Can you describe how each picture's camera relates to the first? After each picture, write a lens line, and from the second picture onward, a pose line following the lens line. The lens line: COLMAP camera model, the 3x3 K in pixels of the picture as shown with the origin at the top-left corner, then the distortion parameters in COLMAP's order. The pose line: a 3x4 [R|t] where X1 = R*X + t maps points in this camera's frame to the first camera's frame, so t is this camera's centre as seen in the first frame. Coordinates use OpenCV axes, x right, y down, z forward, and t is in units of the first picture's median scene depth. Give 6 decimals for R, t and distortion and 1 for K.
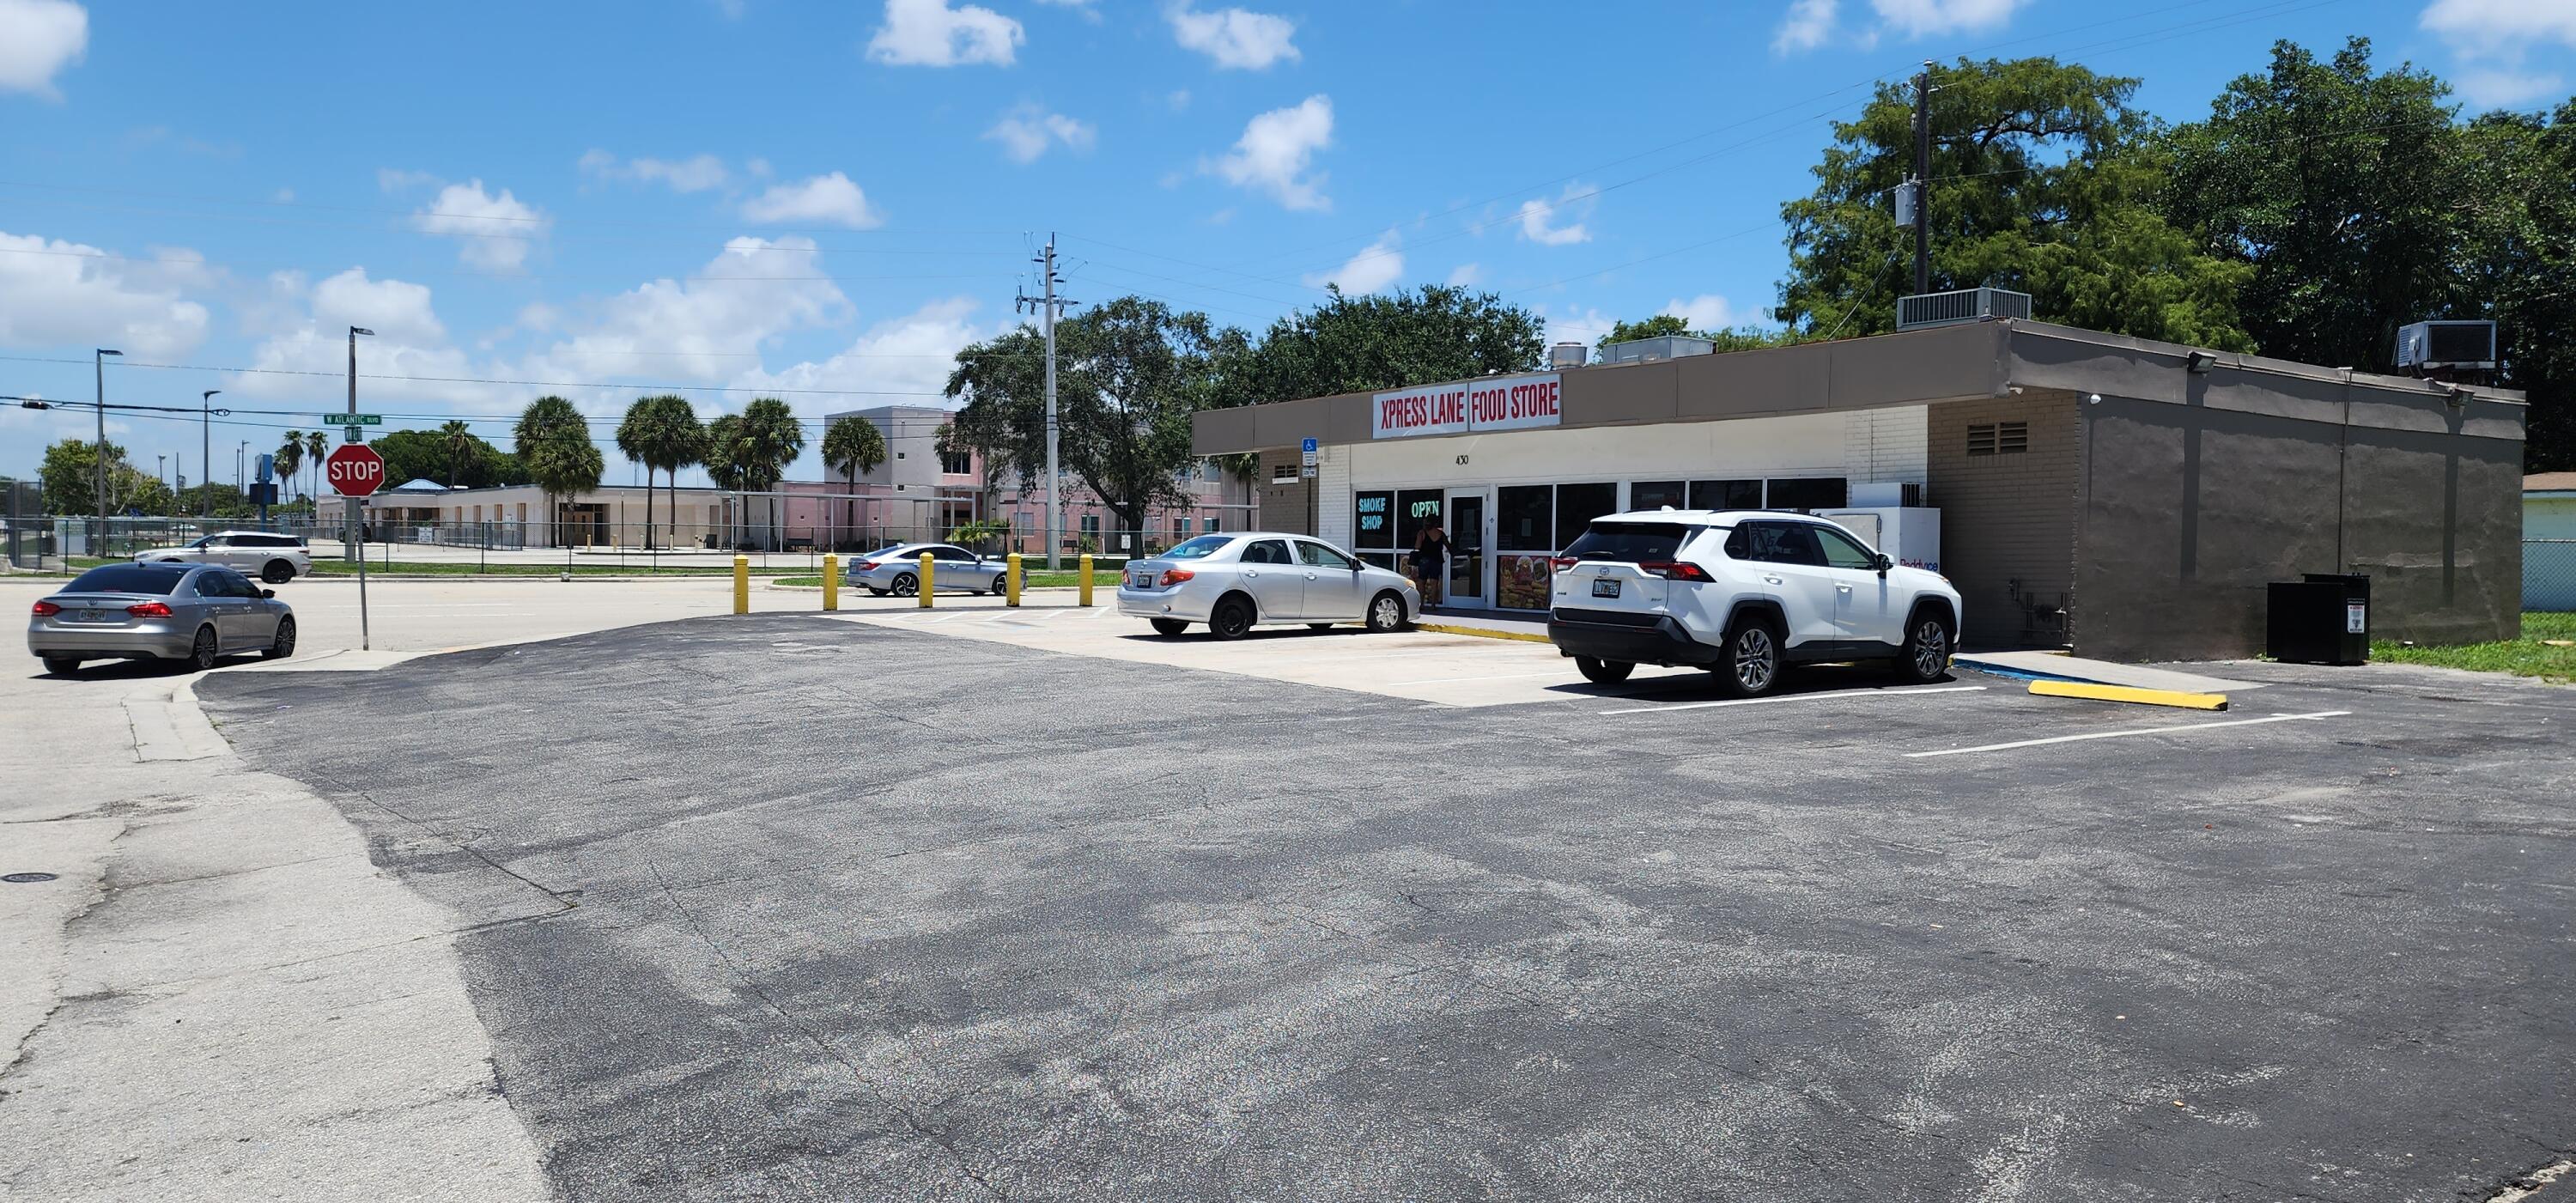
lens RADIAL K [[1725.1, 0, 1291.2], [0, 1725.1, 607.2], [0, 0, 1]] dist [0.077683, -0.069432]
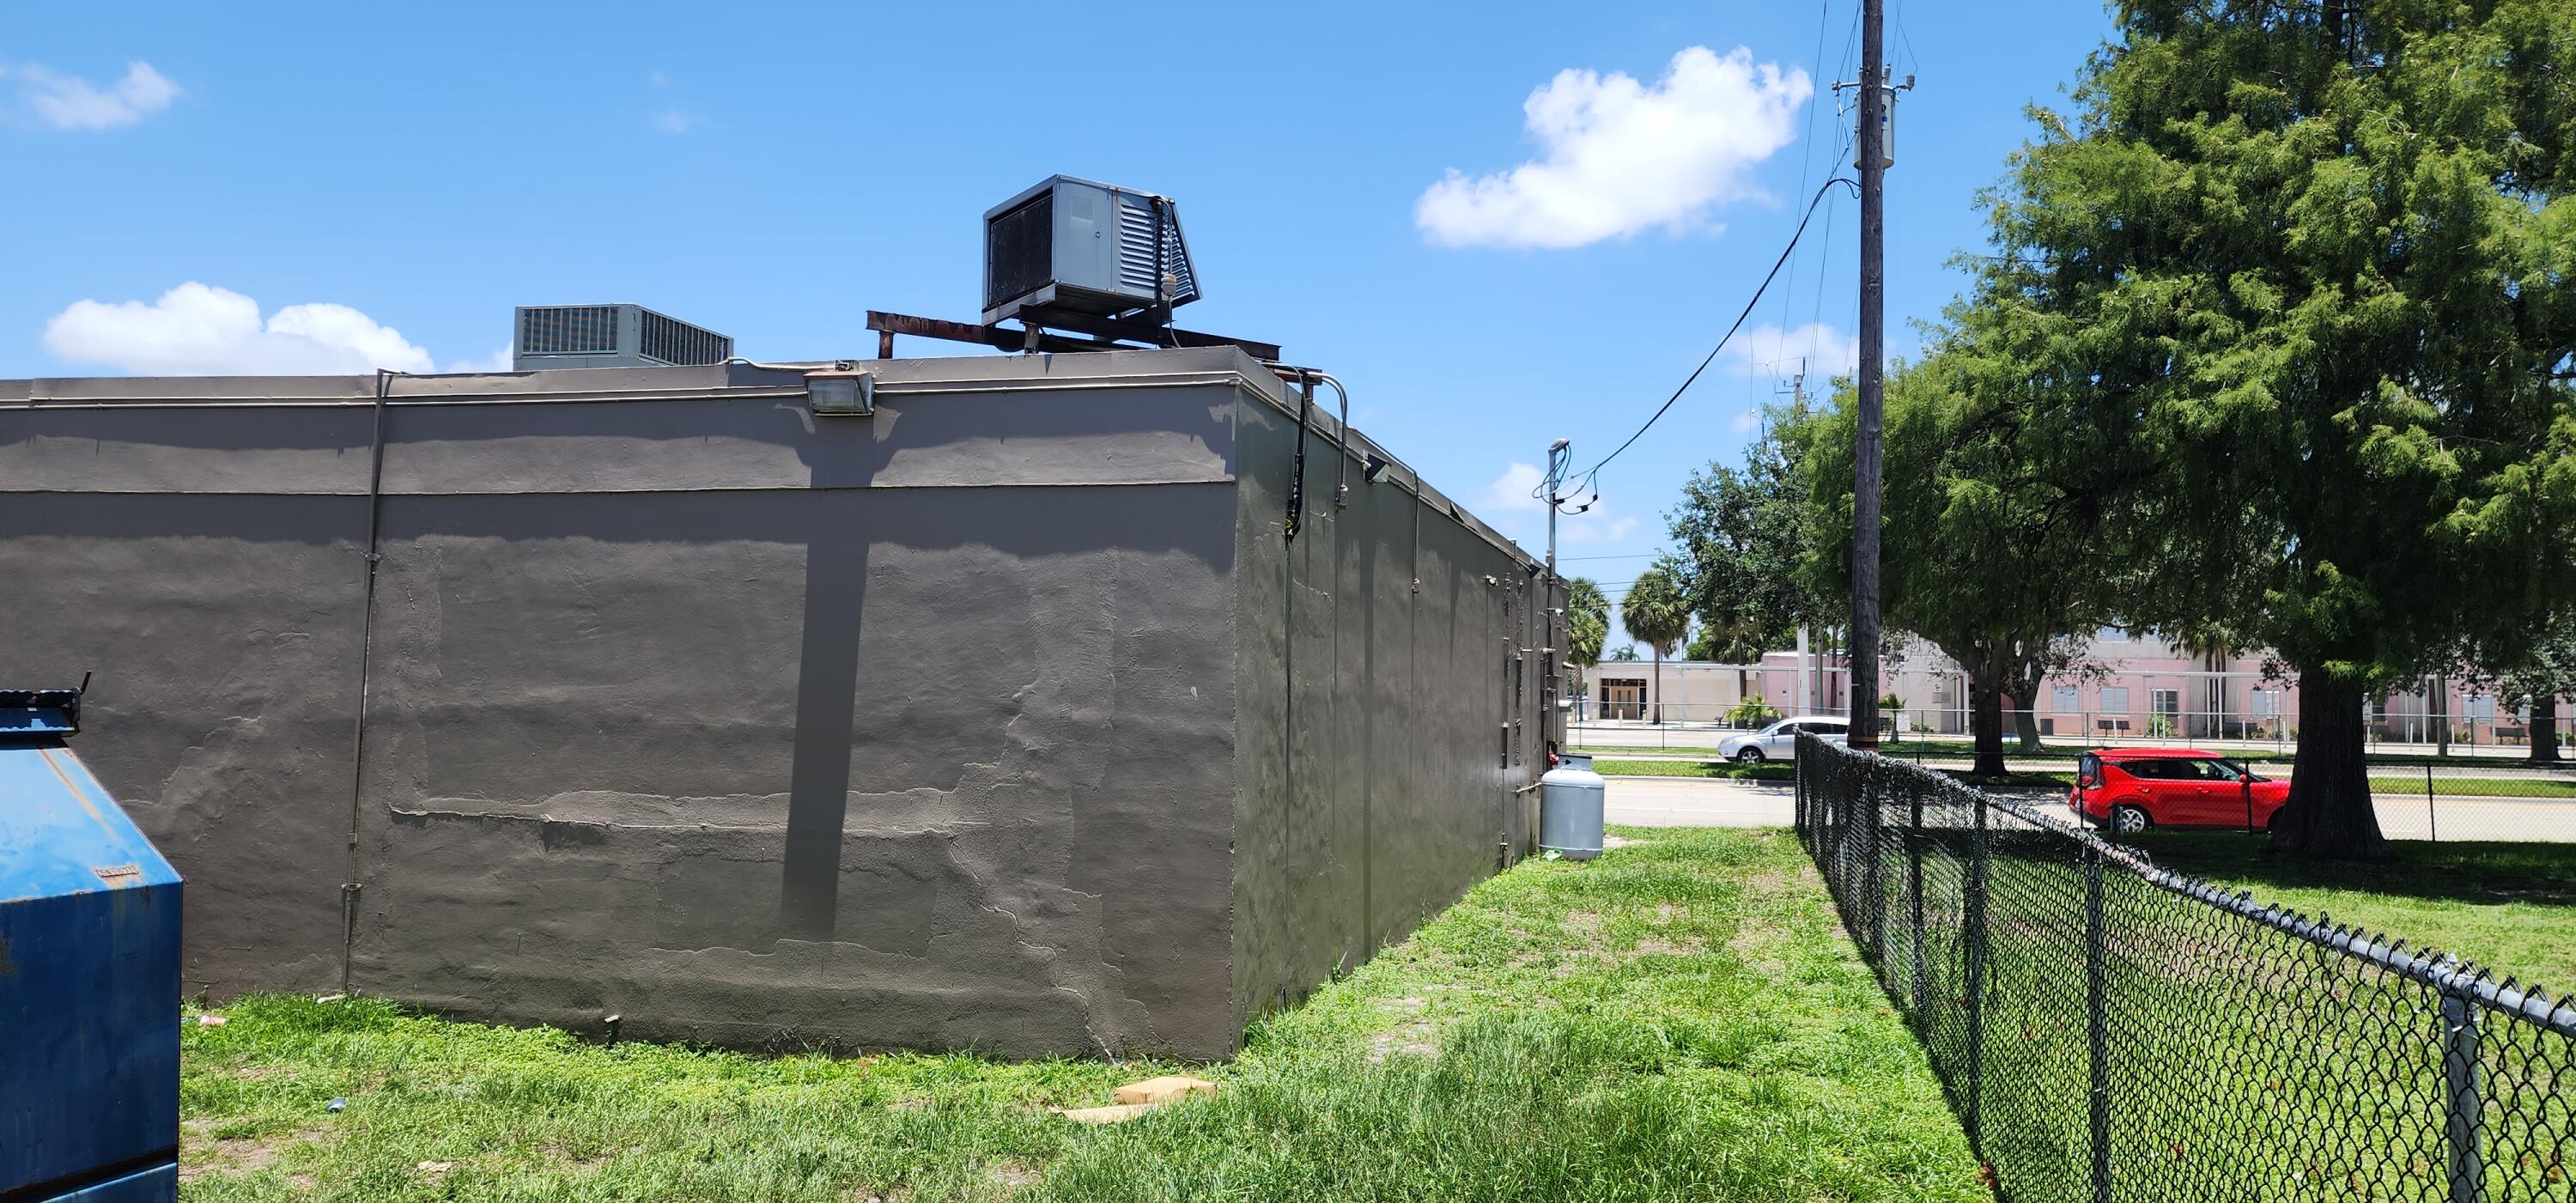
lens RADIAL K [[1725.1, 0, 1286.9], [0, 1725.1, 600.7], [0, 0, 1]] dist [0.077683, -0.069432]
pose [[0.668316, -0.041958, -0.742693, 1.043815], [-0.035540, 0.995467, -0.088219, -0.044951], [0.743028, 0.085354, 0.663795, 0.850501]]
